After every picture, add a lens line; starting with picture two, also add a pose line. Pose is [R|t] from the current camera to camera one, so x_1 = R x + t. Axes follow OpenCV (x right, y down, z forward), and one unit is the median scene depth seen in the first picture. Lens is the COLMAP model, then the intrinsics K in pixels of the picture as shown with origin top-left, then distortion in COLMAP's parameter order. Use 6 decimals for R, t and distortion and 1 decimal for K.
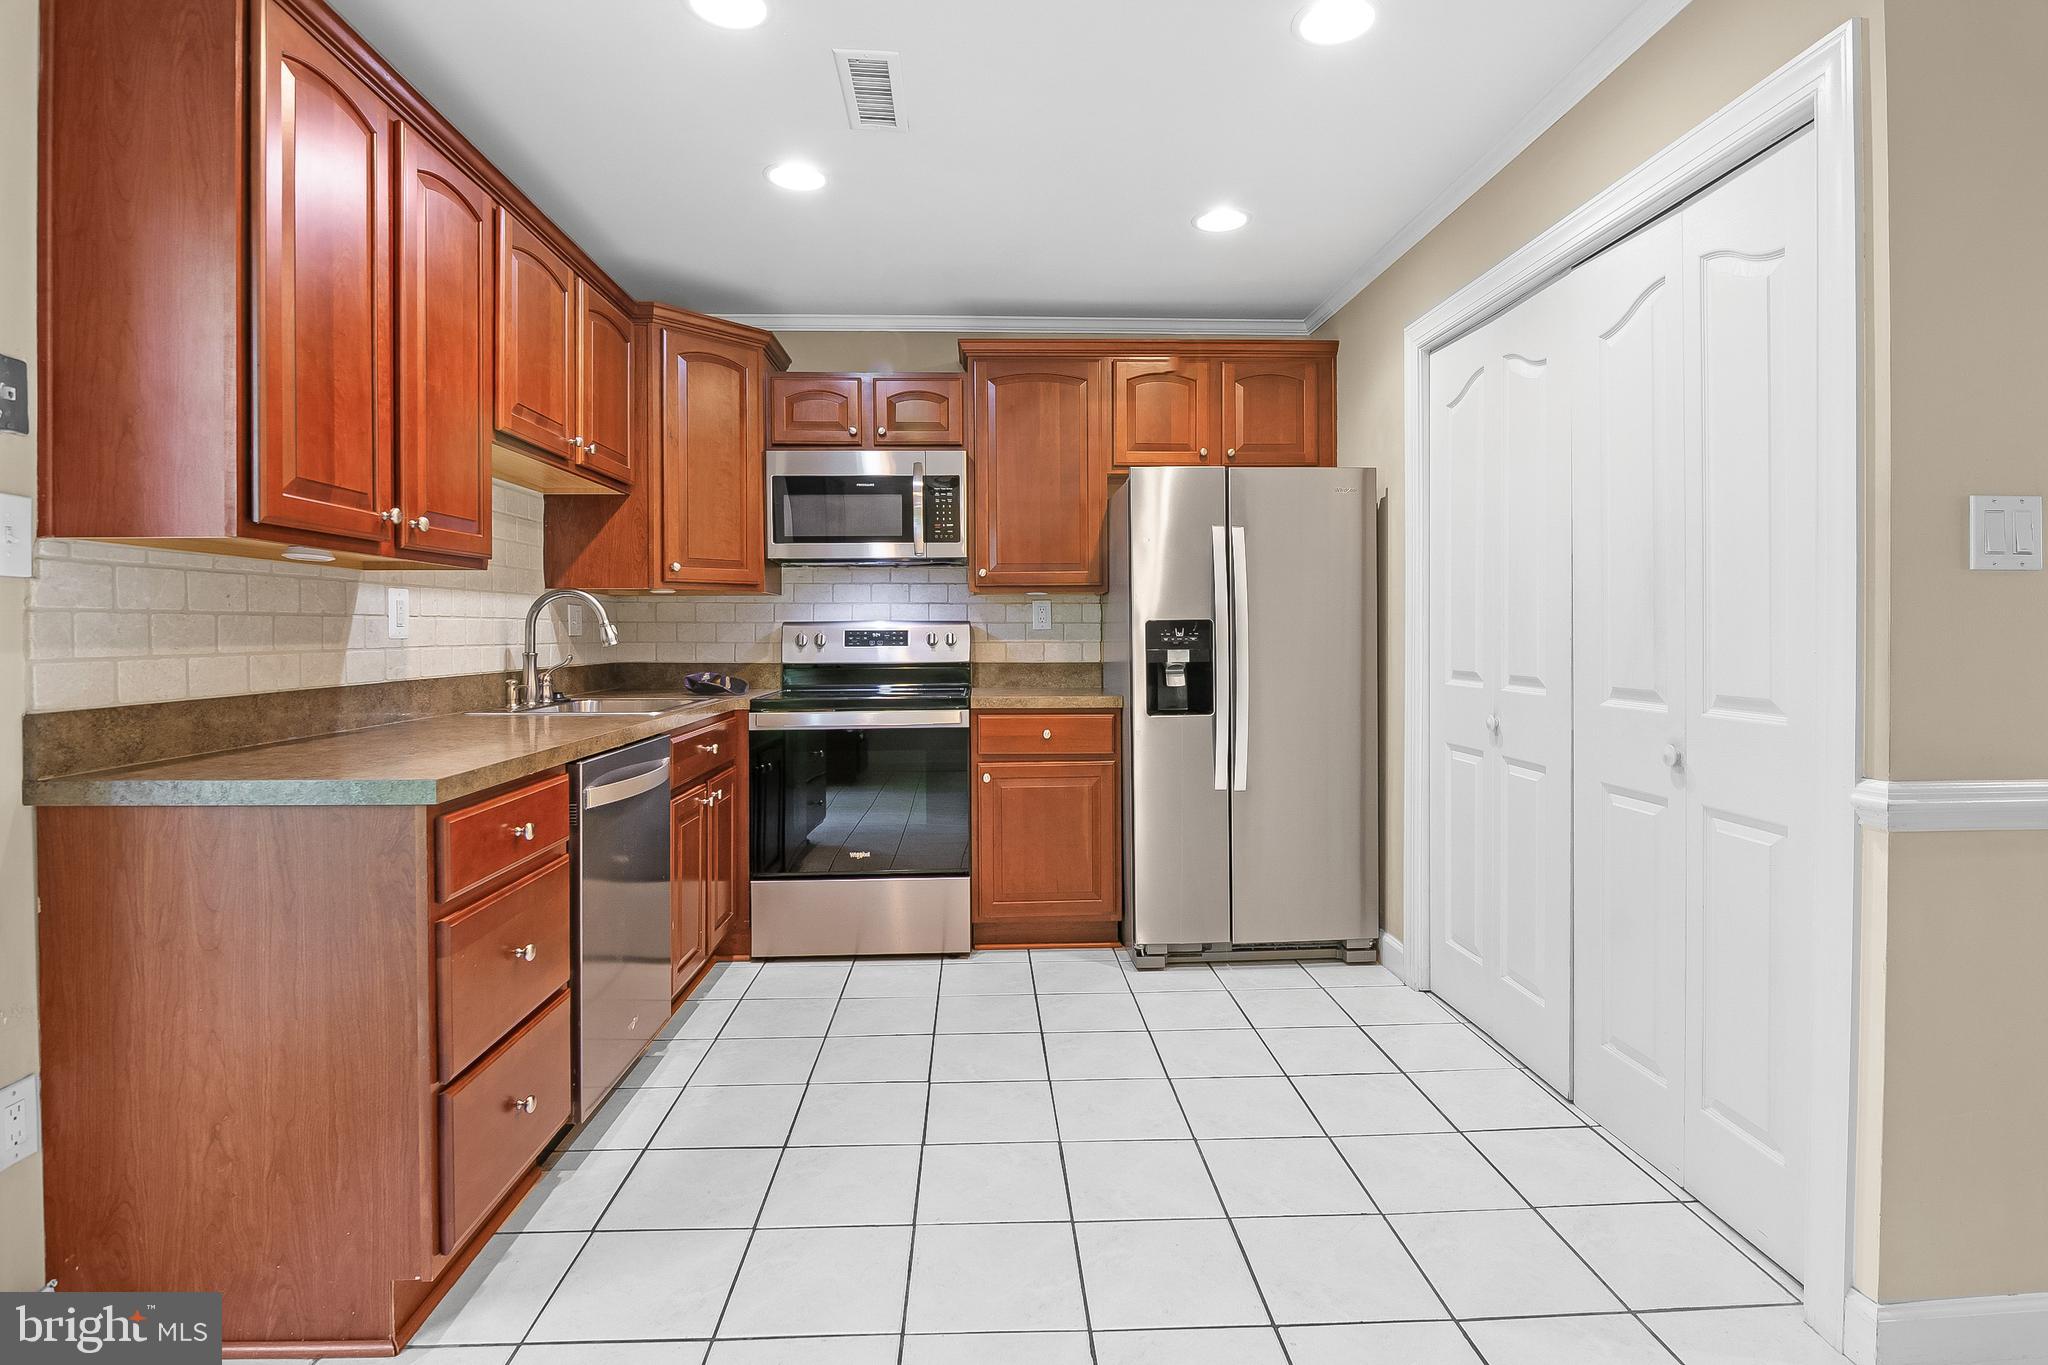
lens RADIAL K [[1009.9, 0, 1027.6], [0, 1009.9, 629.7], [0, 0, 1]] dist [-0.004364, -0.002228]
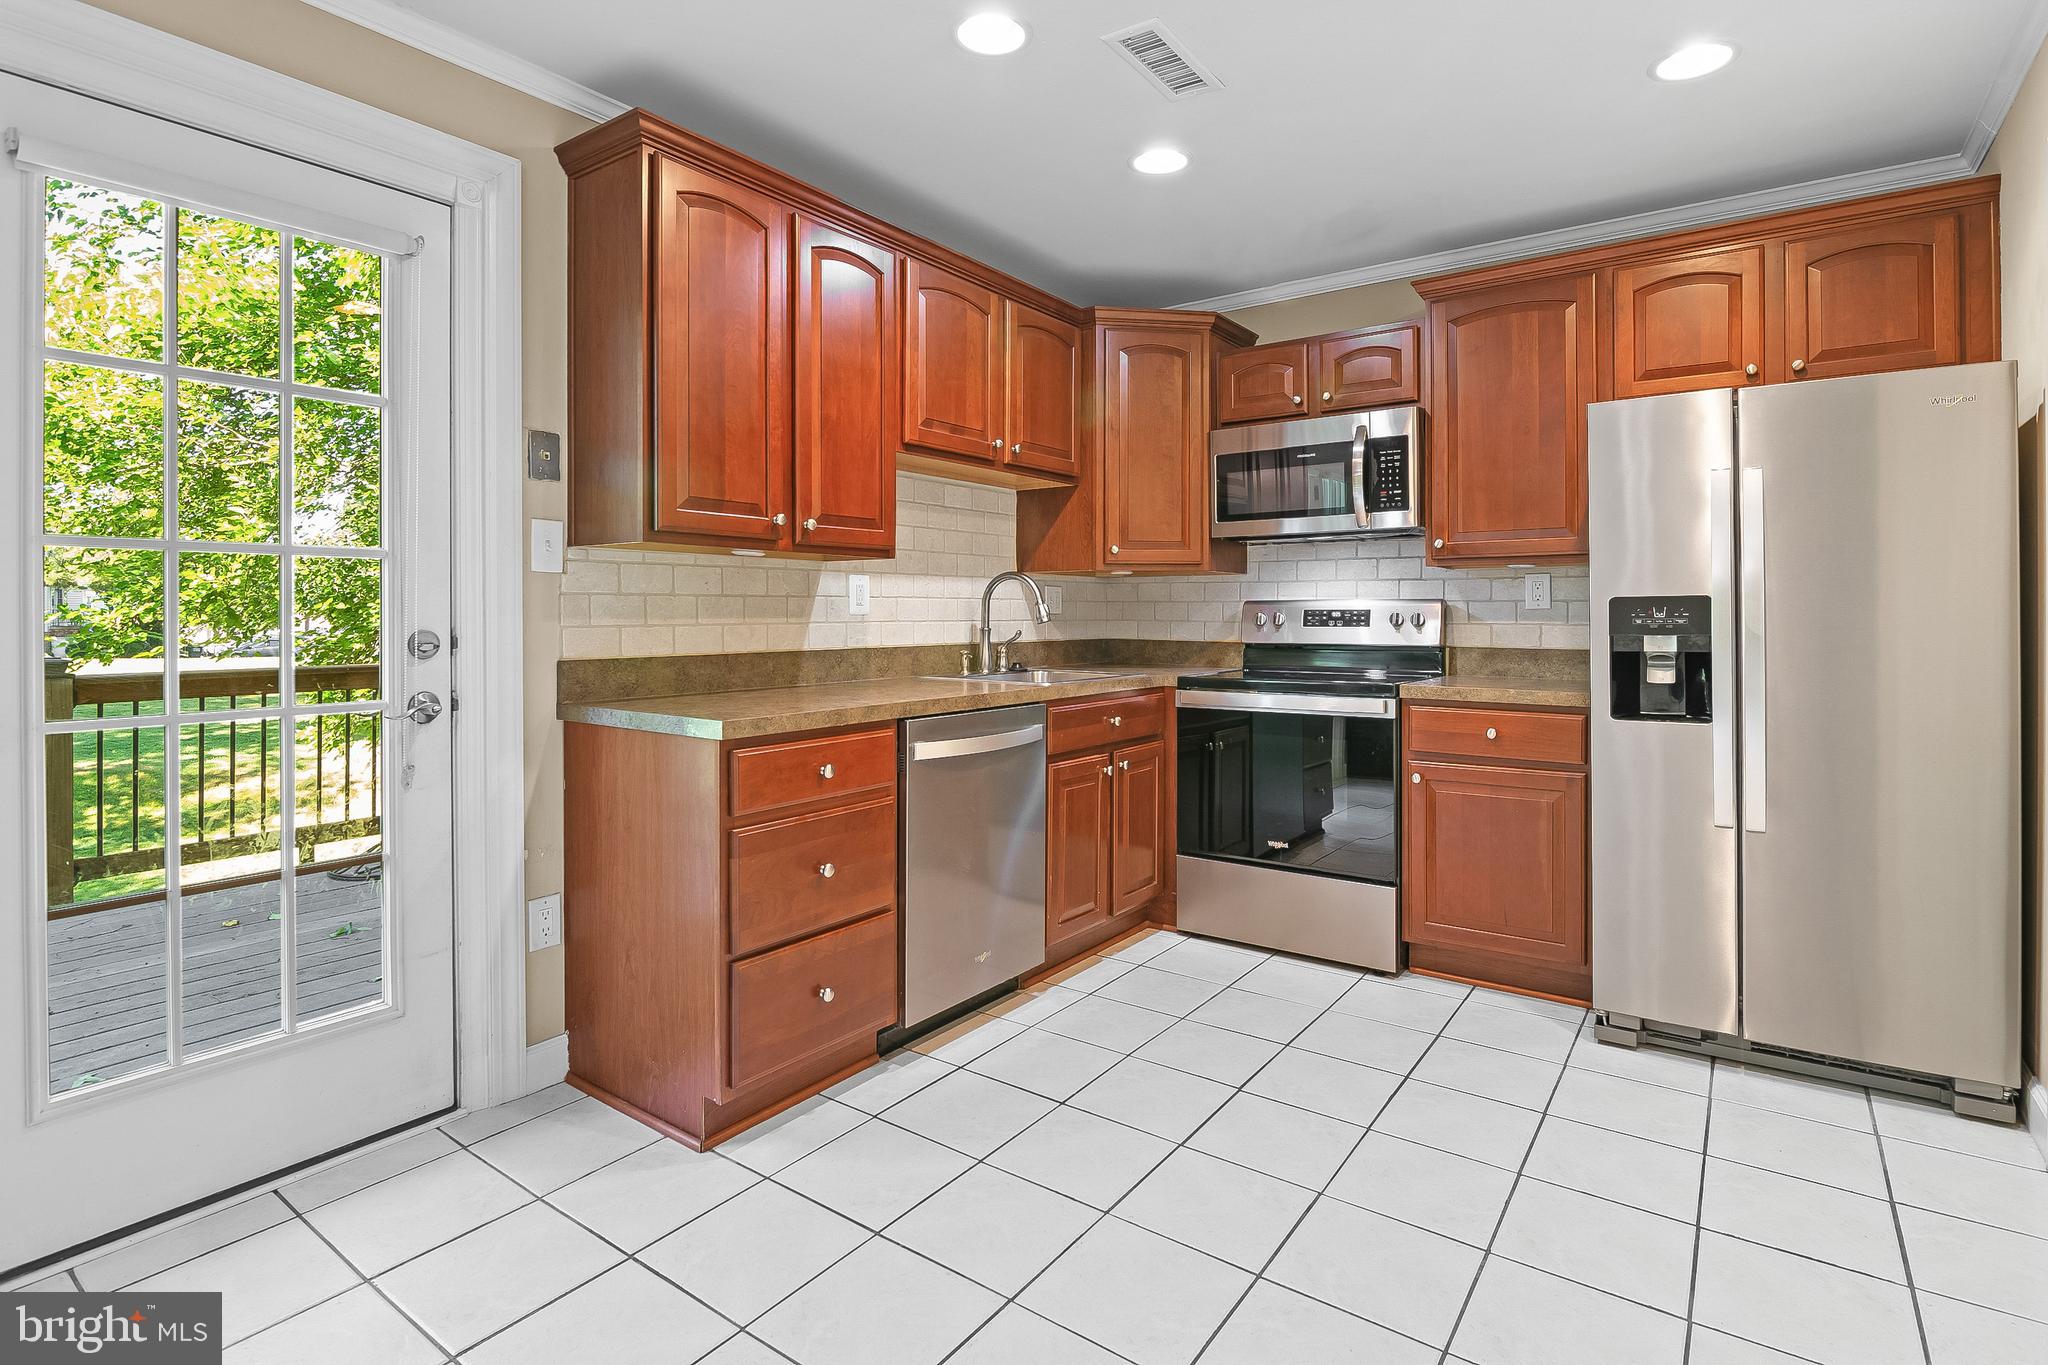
lens RADIAL K [[1021.9, 0, 1022.0], [0, 1021.9, 602.1], [0, 0, 1]] dist [-0.005720, -0.001436]
pose [[0.780843, -0.002671, -0.624721, 0.252135], [-0.002269, 0.999972, -0.007112, 0.001378], [0.624723, 0.006970, 0.780815, 0.095730]]
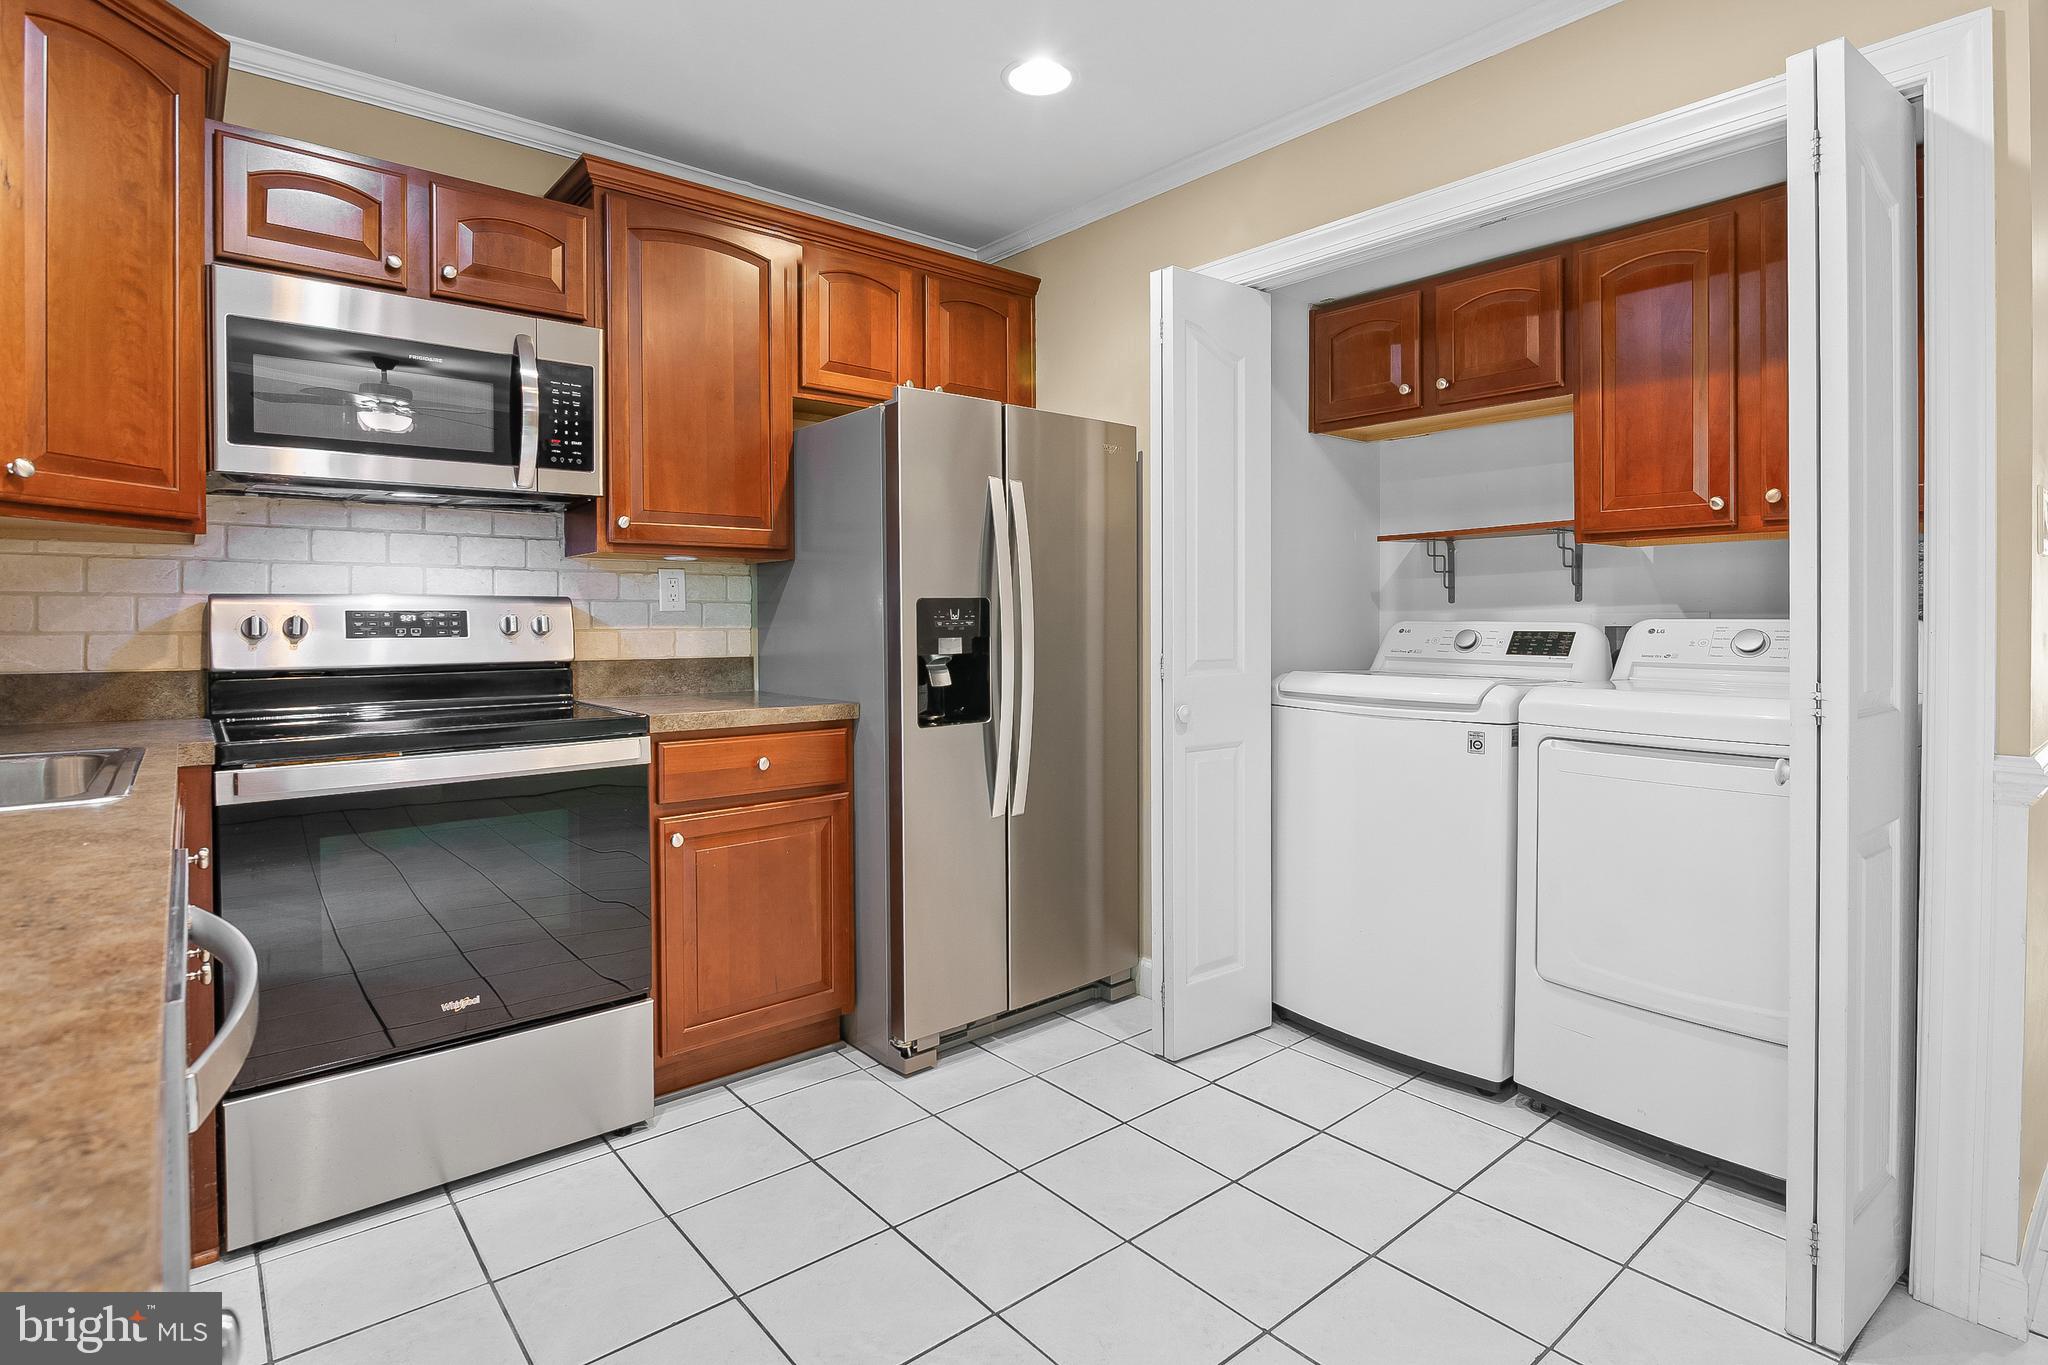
lens RADIAL K [[1016.7, 0, 1022.0], [0, 1016.7, 626.8], [0, 0, 1]] dist [-0.011907, -0.000577]
pose [[0.795802, -0.002889, 0.605550, -0.263983], [-0.001583, 0.999975, 0.006851, 0.006552], [-0.605555, -0.006411, 0.795778, 0.362757]]
